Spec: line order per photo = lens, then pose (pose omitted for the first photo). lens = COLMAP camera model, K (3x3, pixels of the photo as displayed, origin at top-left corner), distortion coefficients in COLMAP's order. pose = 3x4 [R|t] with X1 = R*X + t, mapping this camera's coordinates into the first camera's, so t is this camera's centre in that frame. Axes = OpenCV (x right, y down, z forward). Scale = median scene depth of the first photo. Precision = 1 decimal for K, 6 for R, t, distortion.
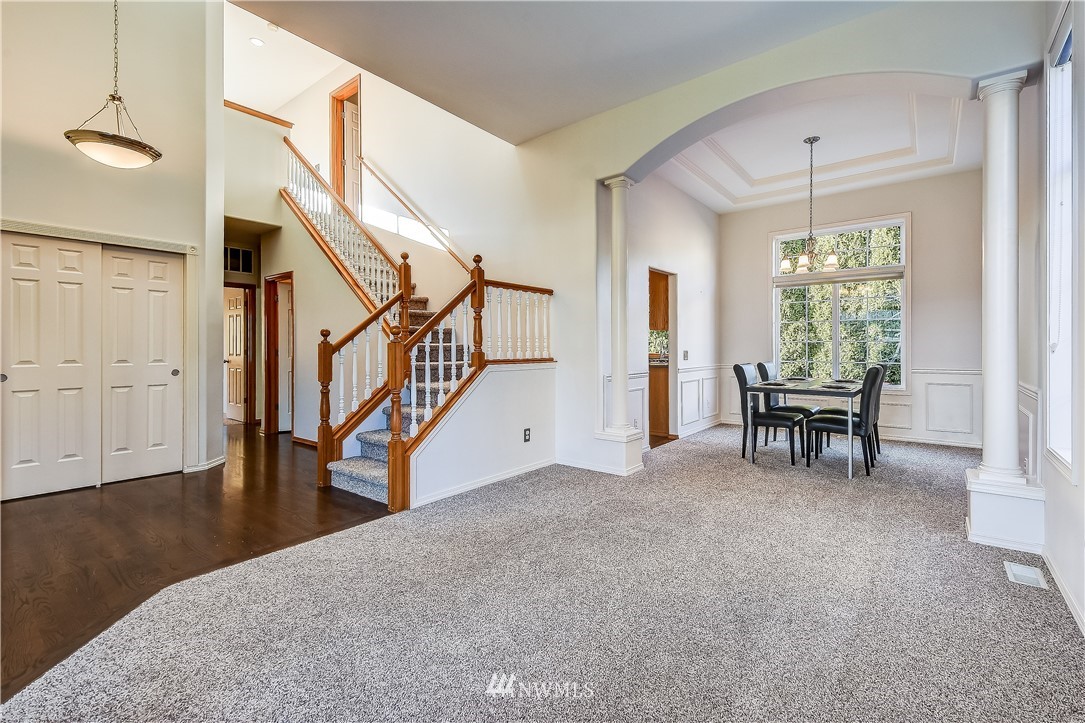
lens RADIAL K [[495.6, 0, 534.3], [0, 495.6, 351.2], [0, 0, 1]] dist [0.007149, -0.006403]
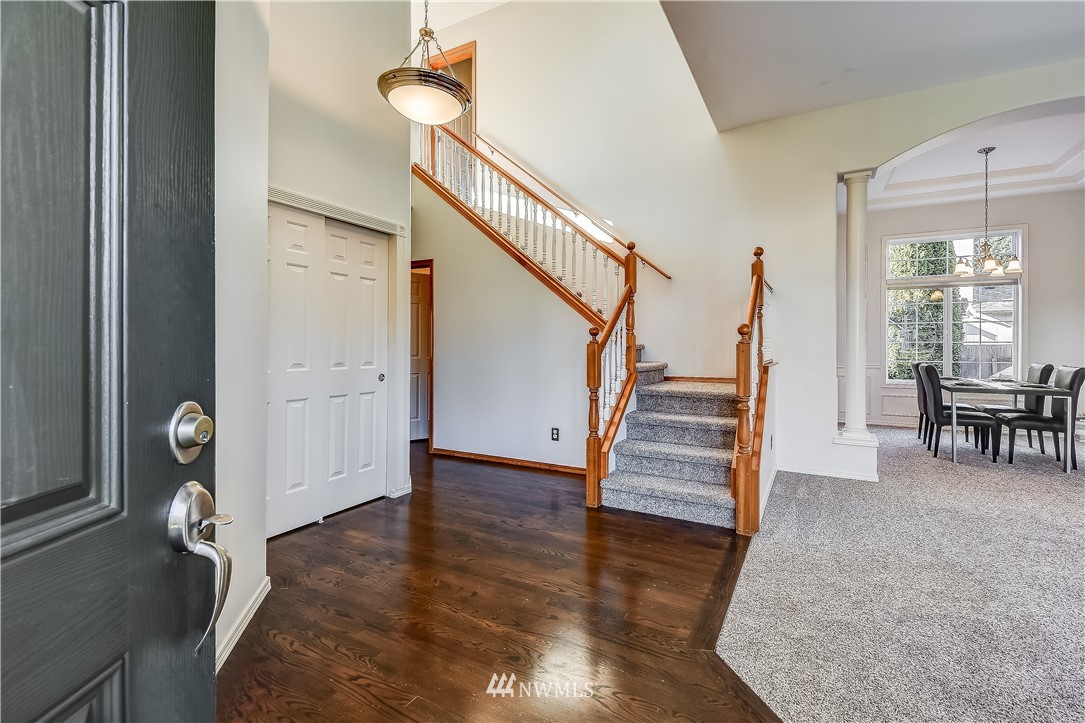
lens RADIAL K [[477.1, 0, 540.3], [0, 477.1, 358.9], [0, 0, 1]] dist [0.011128, -0.004569]
pose [[0.987277, -0.001908, 0.159000, -0.594751], [-0.002210, 0.999667, 0.025720, -0.008890], [-0.158996, -0.025745, 0.986943, 0.168407]]
